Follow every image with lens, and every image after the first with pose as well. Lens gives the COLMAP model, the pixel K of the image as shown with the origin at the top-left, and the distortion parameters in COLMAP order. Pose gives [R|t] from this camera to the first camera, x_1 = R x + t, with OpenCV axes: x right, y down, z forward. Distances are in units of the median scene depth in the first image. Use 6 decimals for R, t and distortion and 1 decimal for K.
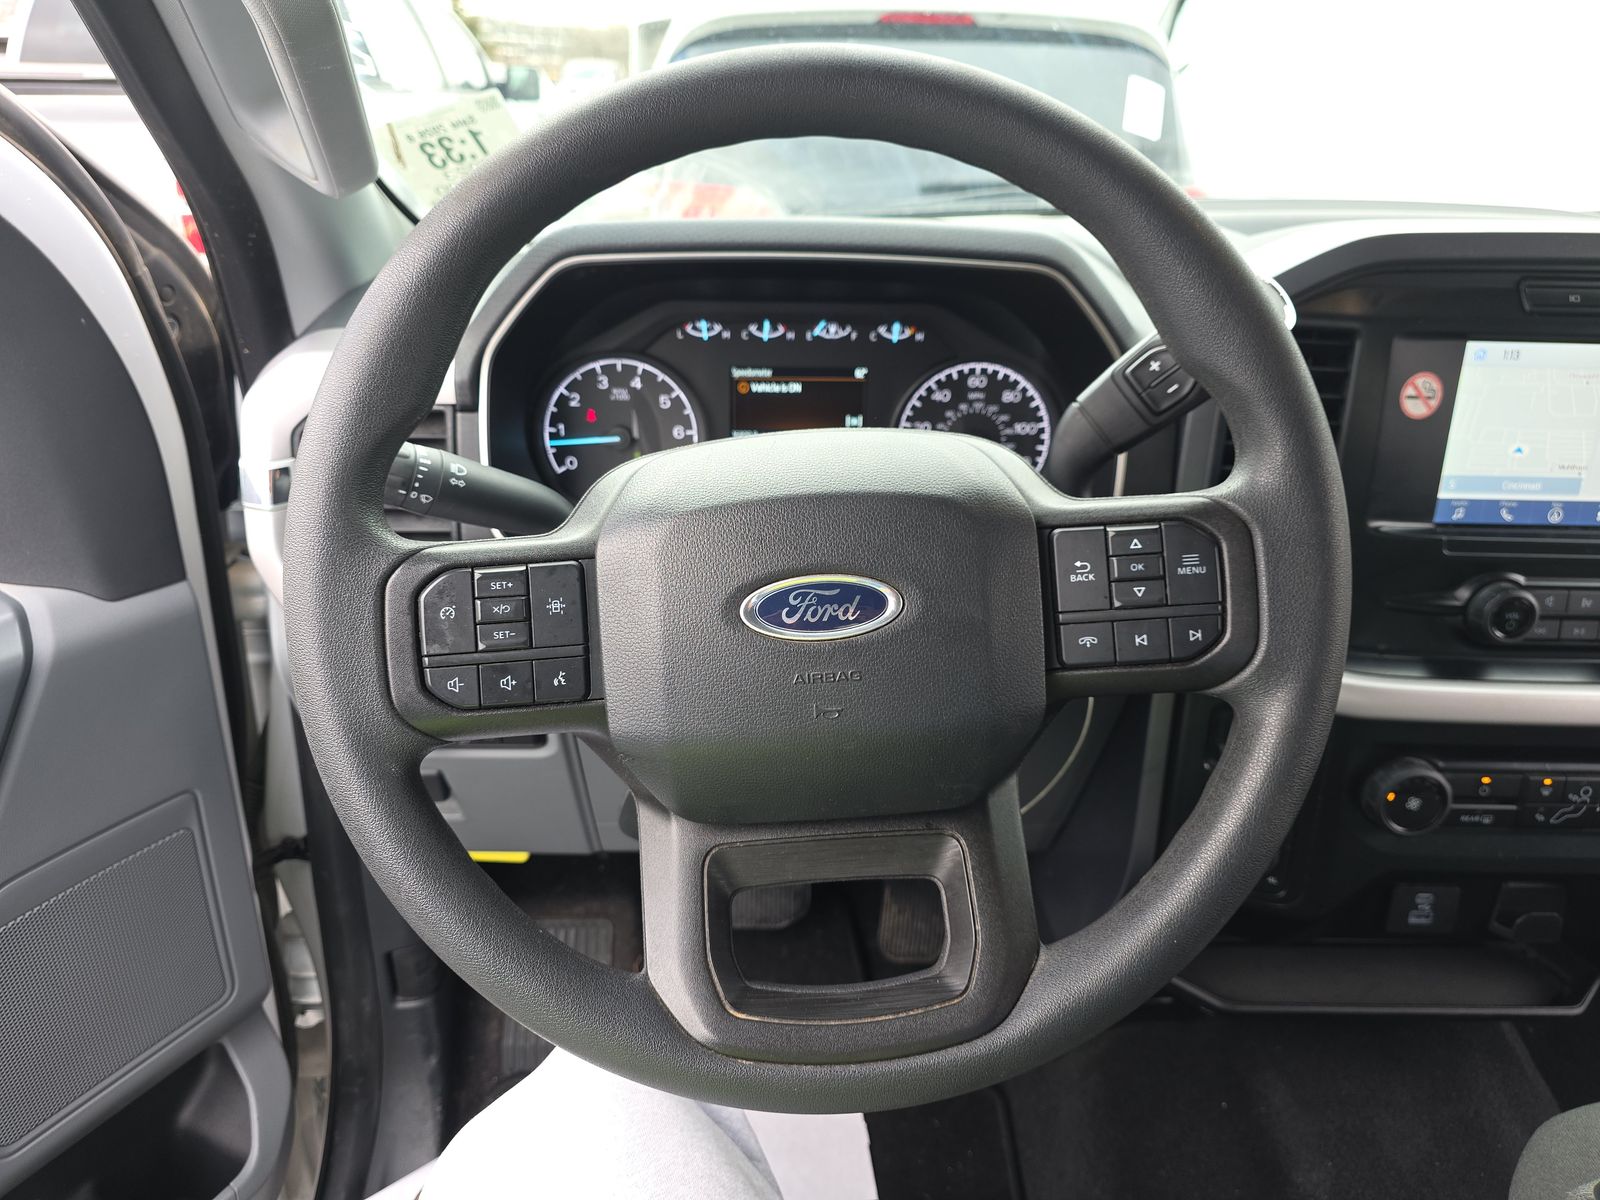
lens RADIAL K [[1083.6, 0, 790.7], [0, 1083.6, 600.5], [0, 0, 1]] dist [0.040636, -0.066684]
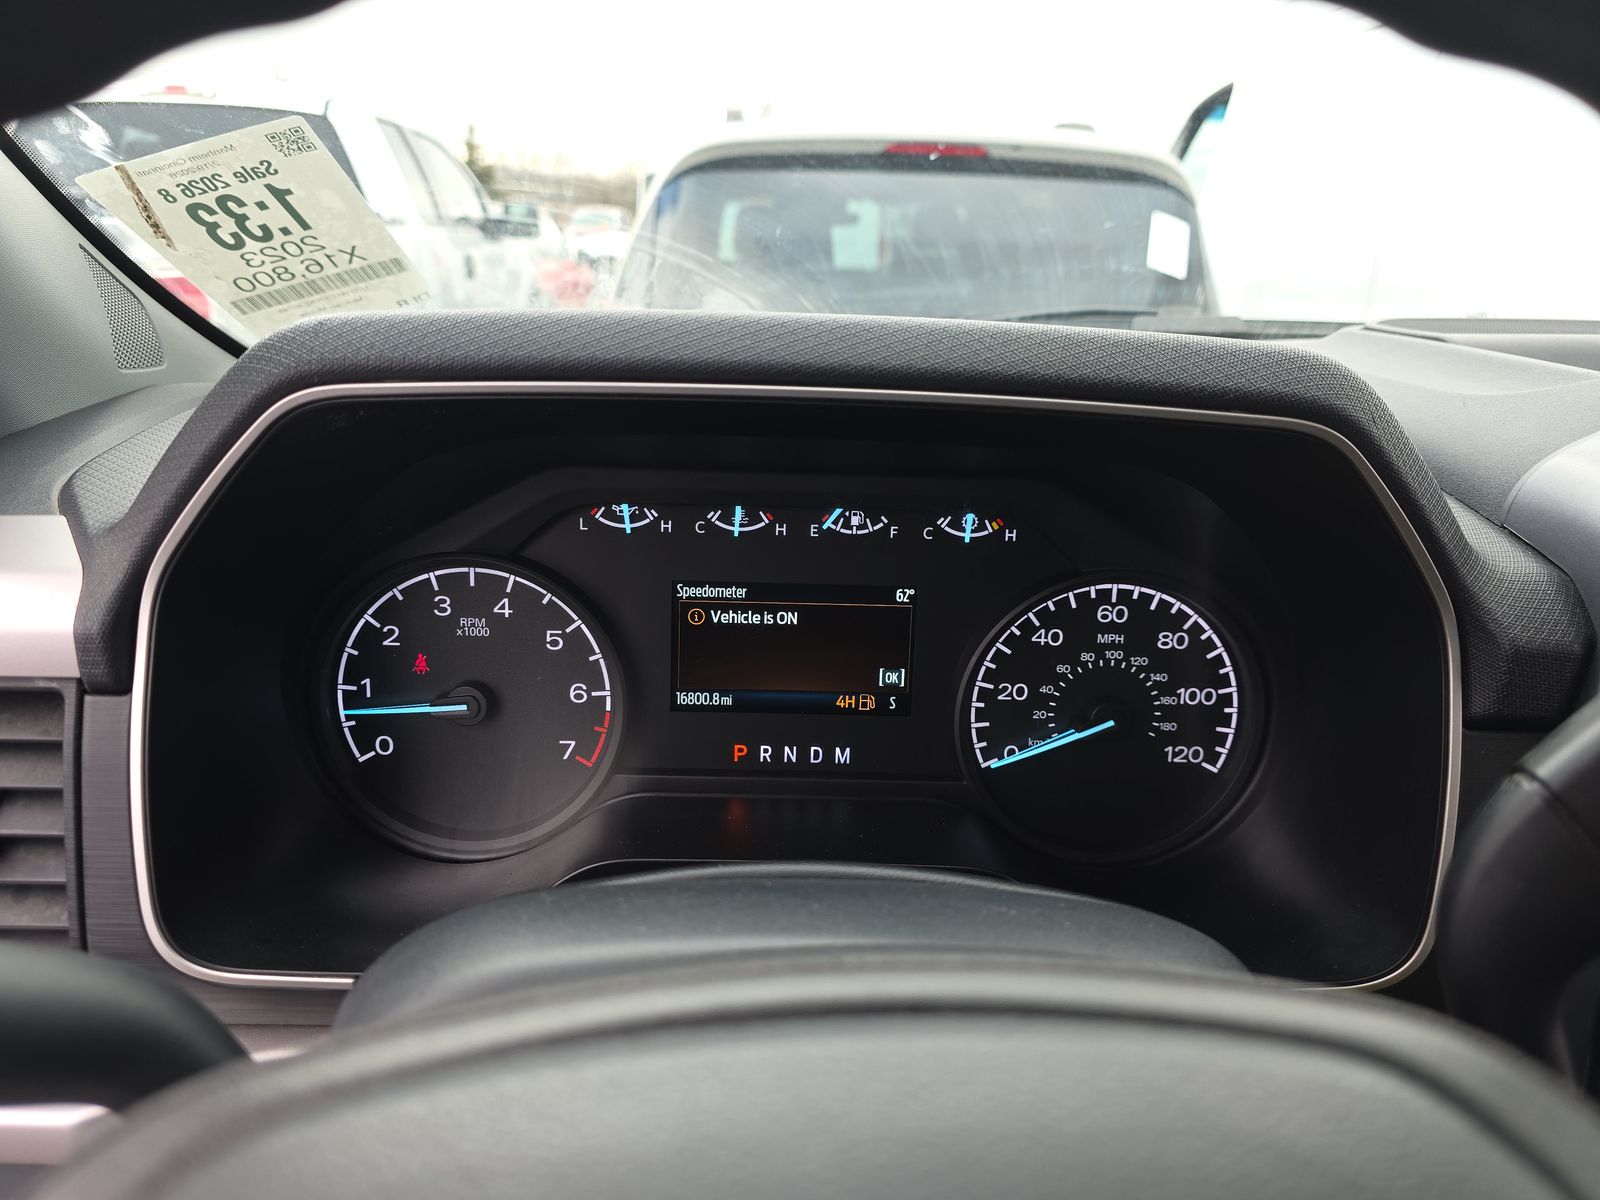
lens RADIAL K [[1045.8, 0, 777.1], [0, 1045.8, 598.9], [0, 0, 1]] dist [0.047342, -0.055072]
pose [[0.999829, 0.017170, -0.006928, 0.002177], [-0.017839, 0.993518, -0.112269, -0.144916], [0.004956, 0.112373, 0.993654, 0.458657]]
